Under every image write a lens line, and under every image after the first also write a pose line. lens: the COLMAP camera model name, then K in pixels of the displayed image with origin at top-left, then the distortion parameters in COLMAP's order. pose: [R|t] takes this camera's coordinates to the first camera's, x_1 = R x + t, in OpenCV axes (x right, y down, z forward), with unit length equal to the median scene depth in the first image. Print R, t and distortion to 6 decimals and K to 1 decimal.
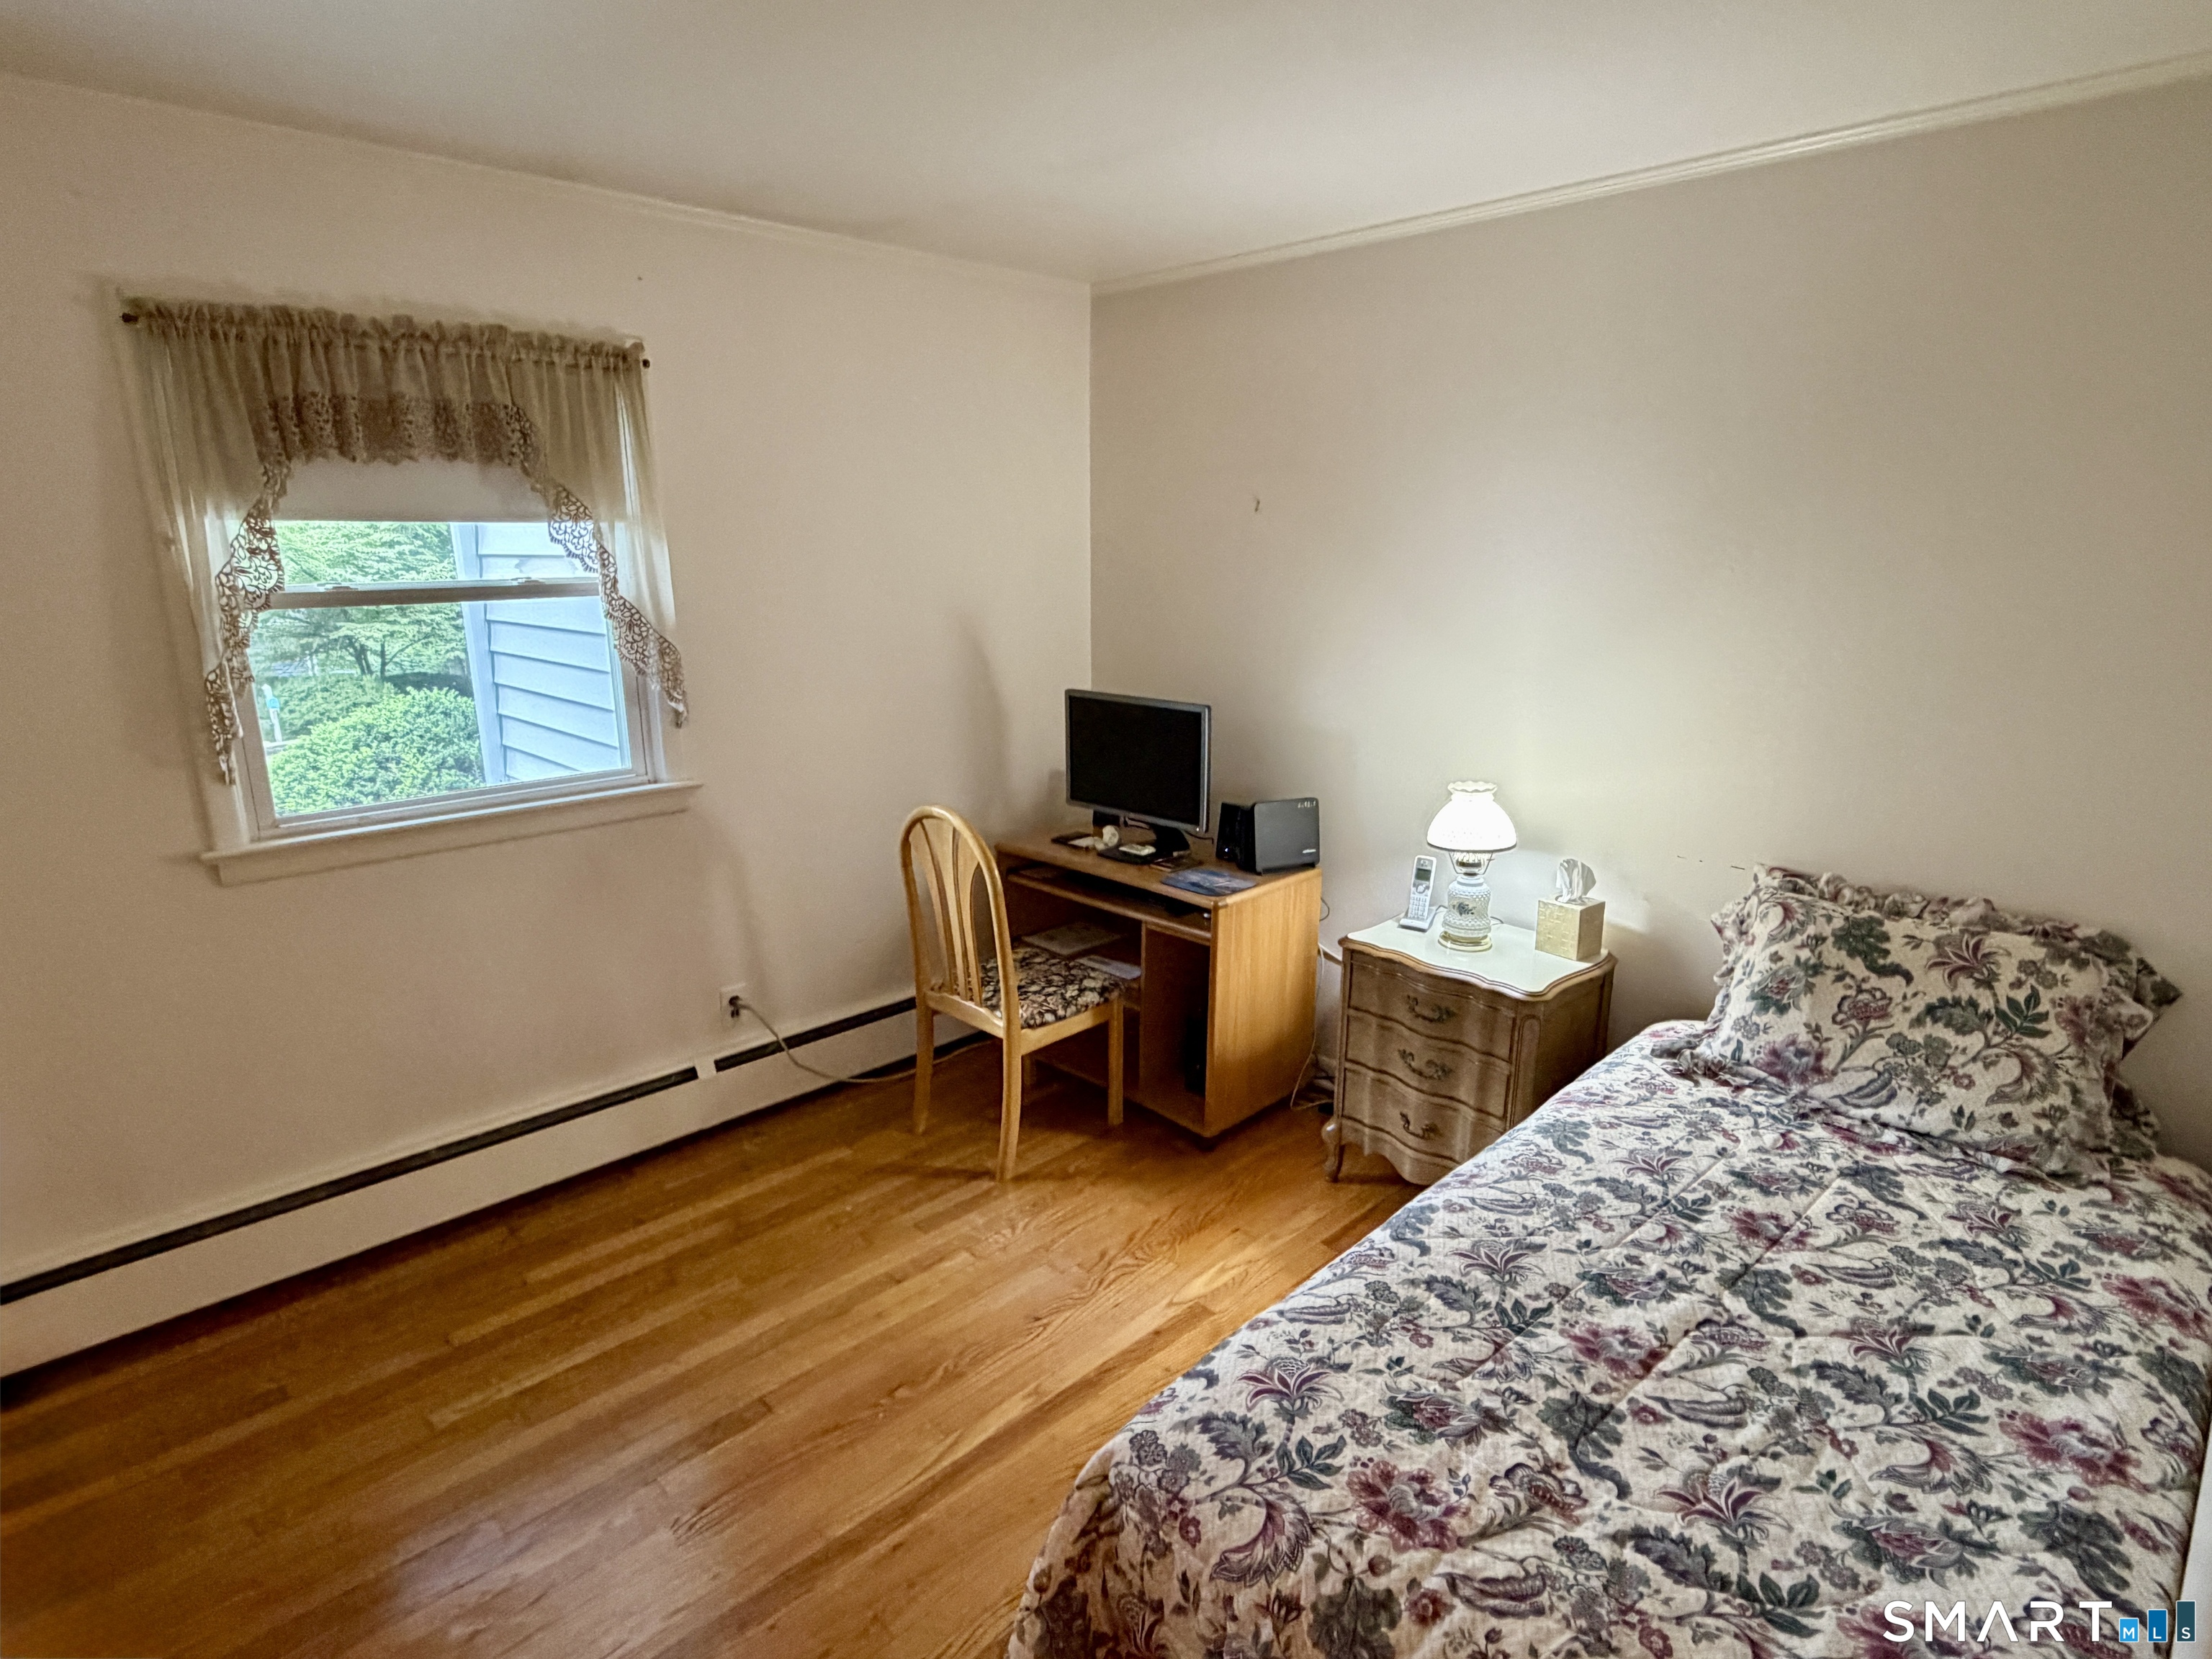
lens RADIAL K [[1194.4, 0, 1118.8], [0, 1194.4, 838.2], [0, 0, 1]] dist [-0.011033, 0.010925]
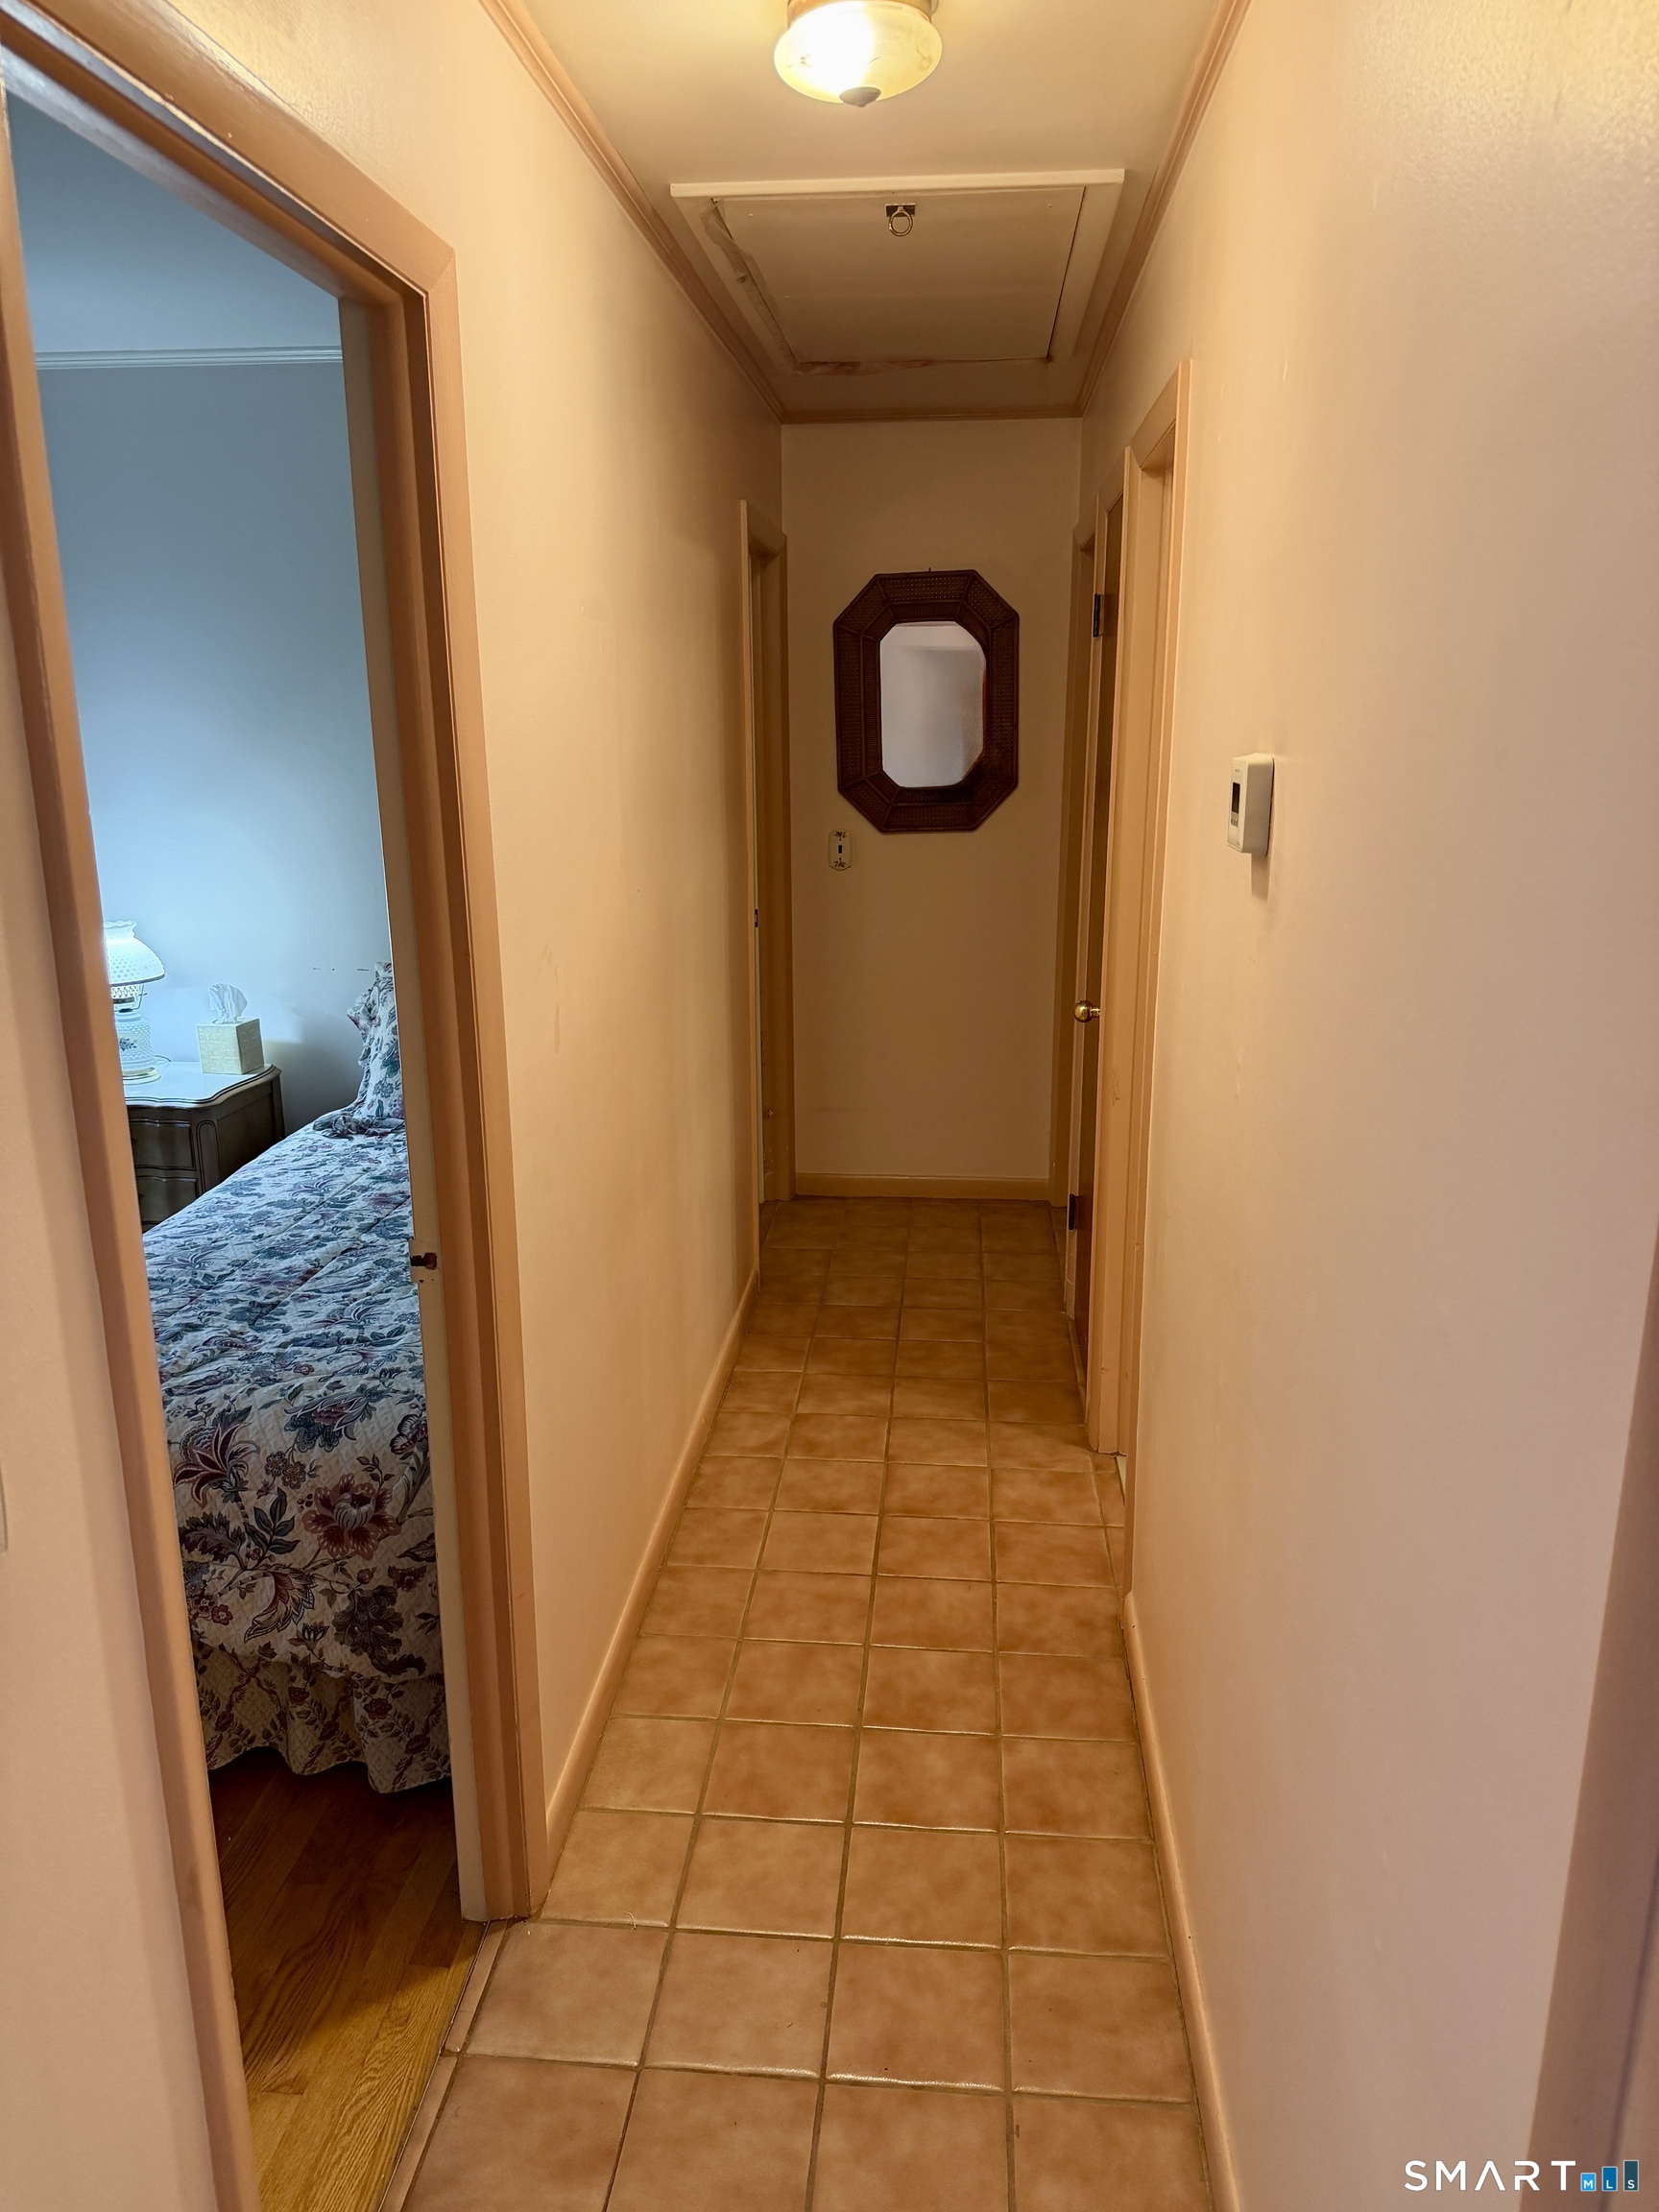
lens RADIAL K [[1560.4, 0, 832.8], [0, 1560.4, 1103.3], [0, 0, 1]] dist [0.014419, -0.012344]
pose [[0.760839, -0.166096, 0.627325, -0.148851], [0.169948, 0.983950, 0.054401, 0.198643], [-0.626293, 0.065222, 0.776855, -0.624407]]
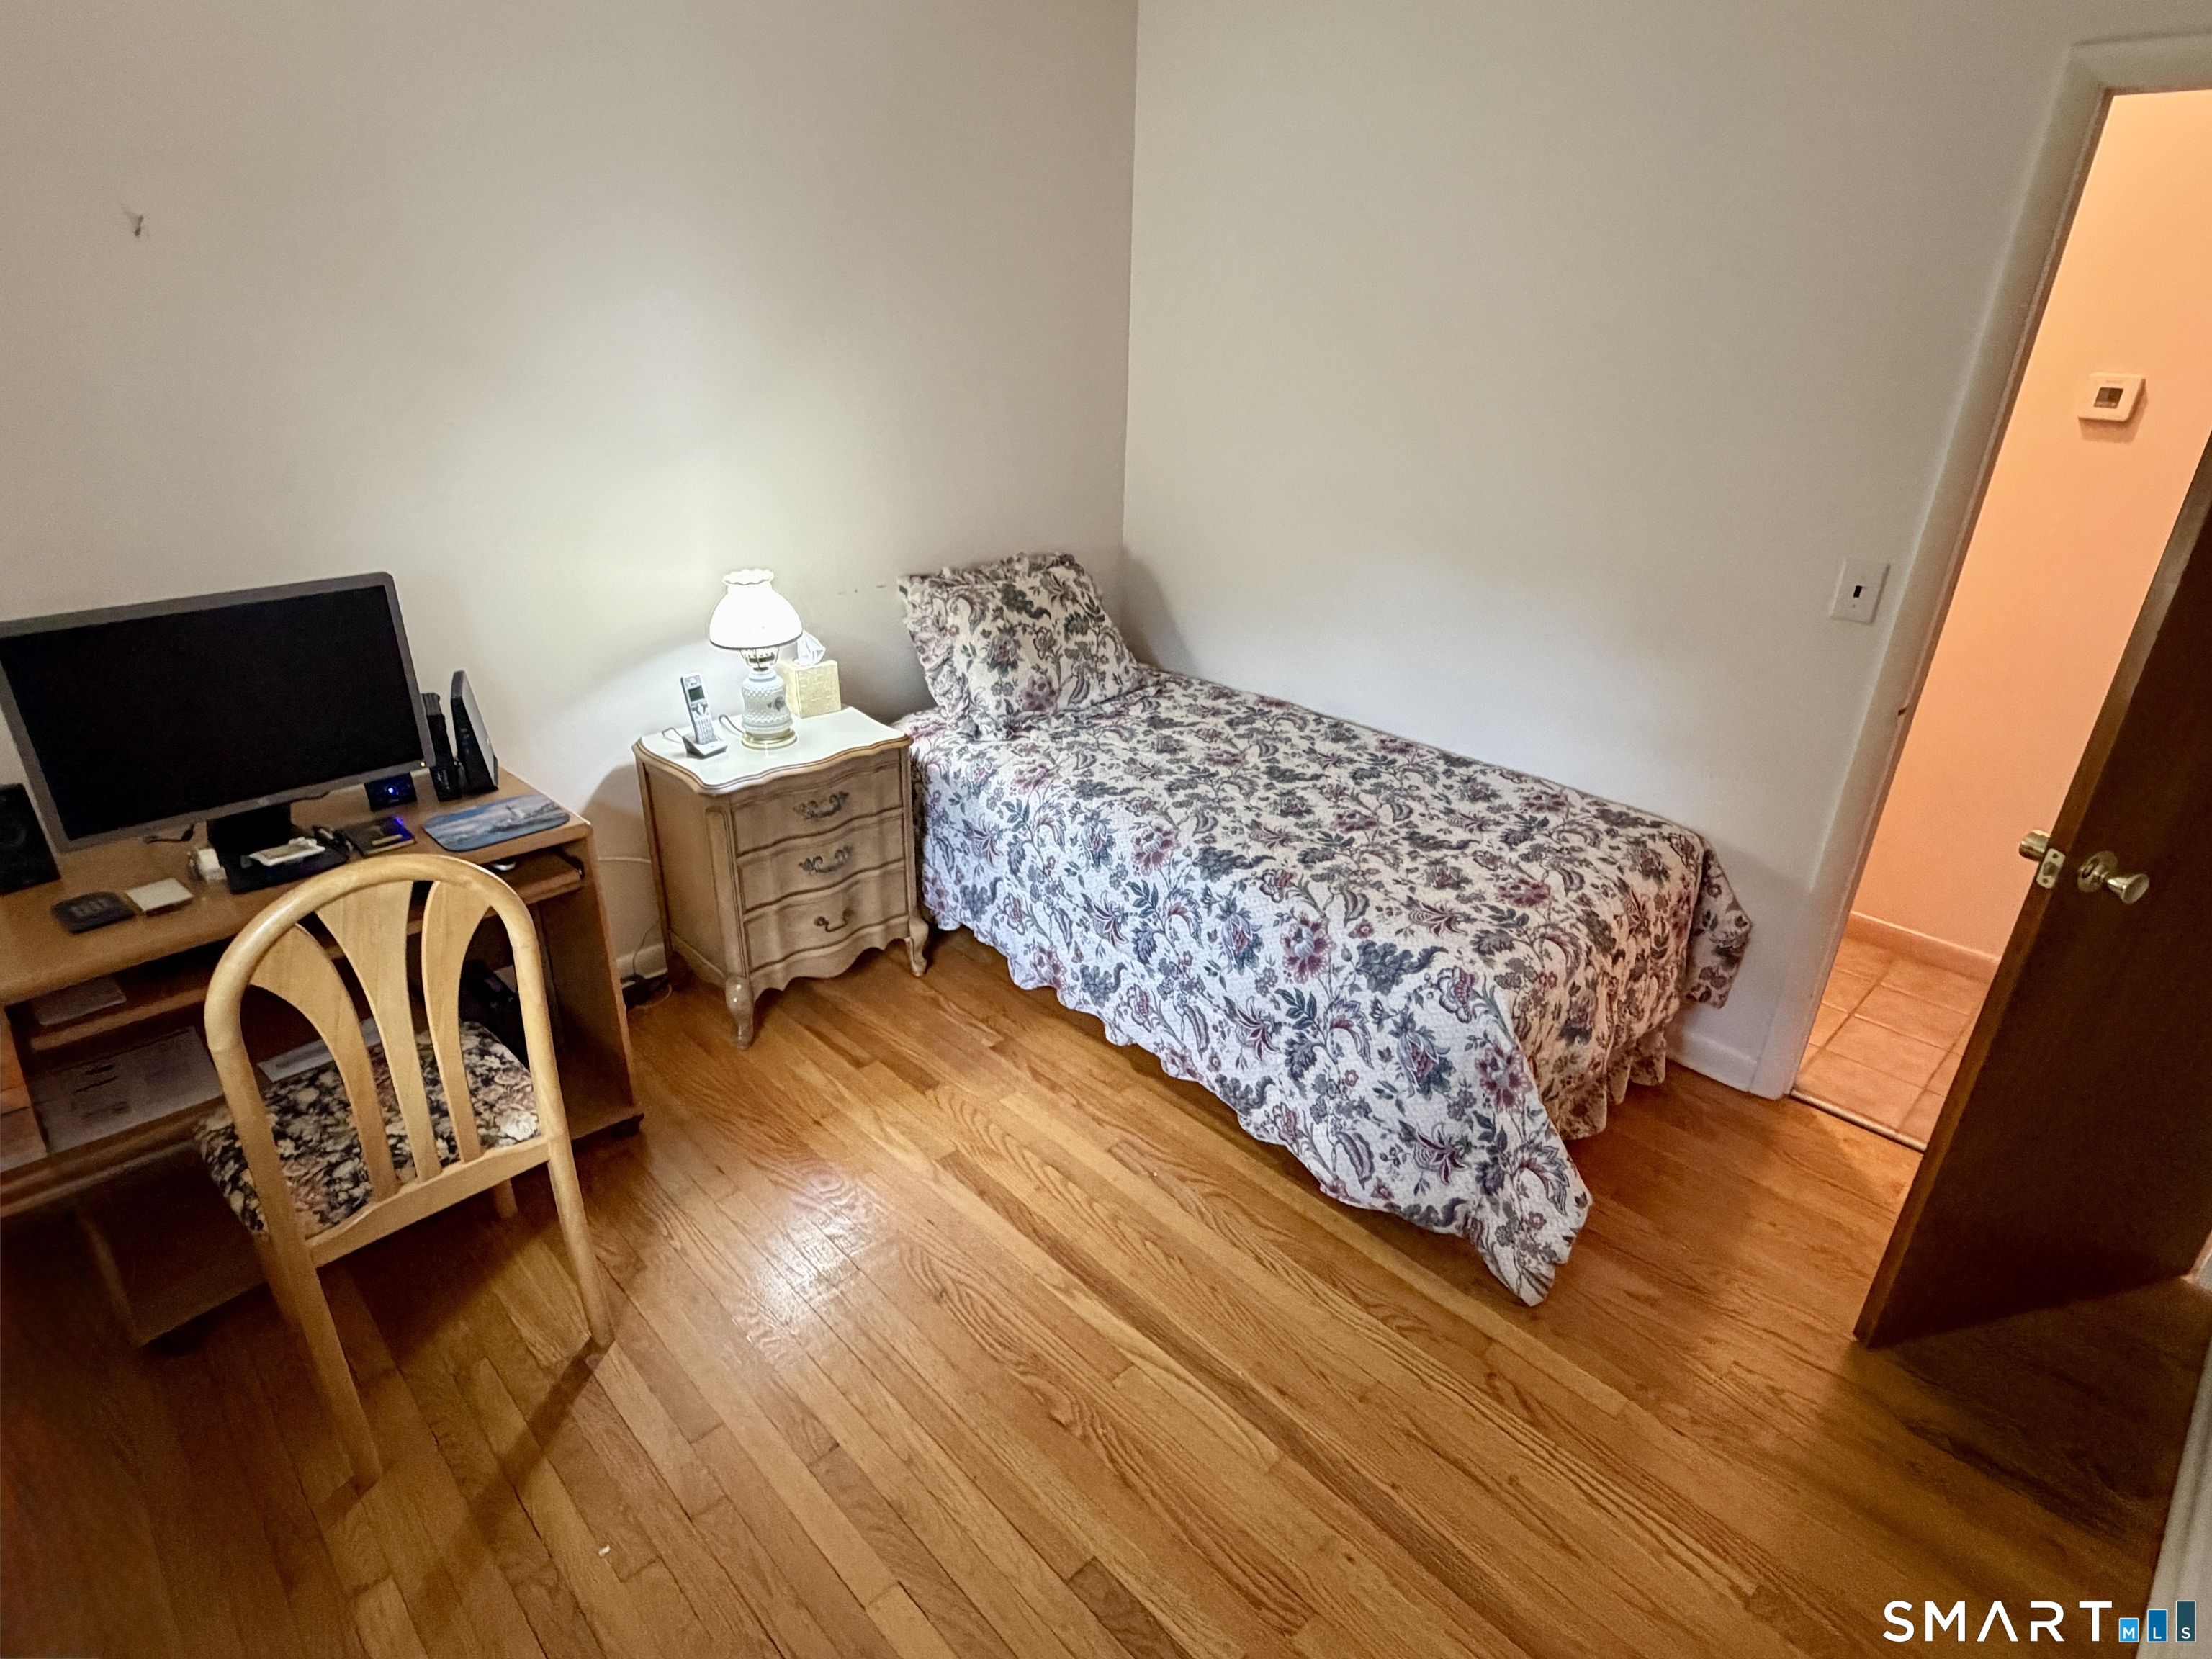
lens RADIAL K [[1194.4, 0, 1097.8], [0, 1194.4, 828.1], [0, 0, 1]] dist [-0.011033, 0.010925]
pose [[0.003024, -0.414964, 0.909833, -0.905006], [0.225528, 0.886679, 0.403655, -0.262371], [-0.974232, 0.203972, 0.096267, 0.966609]]
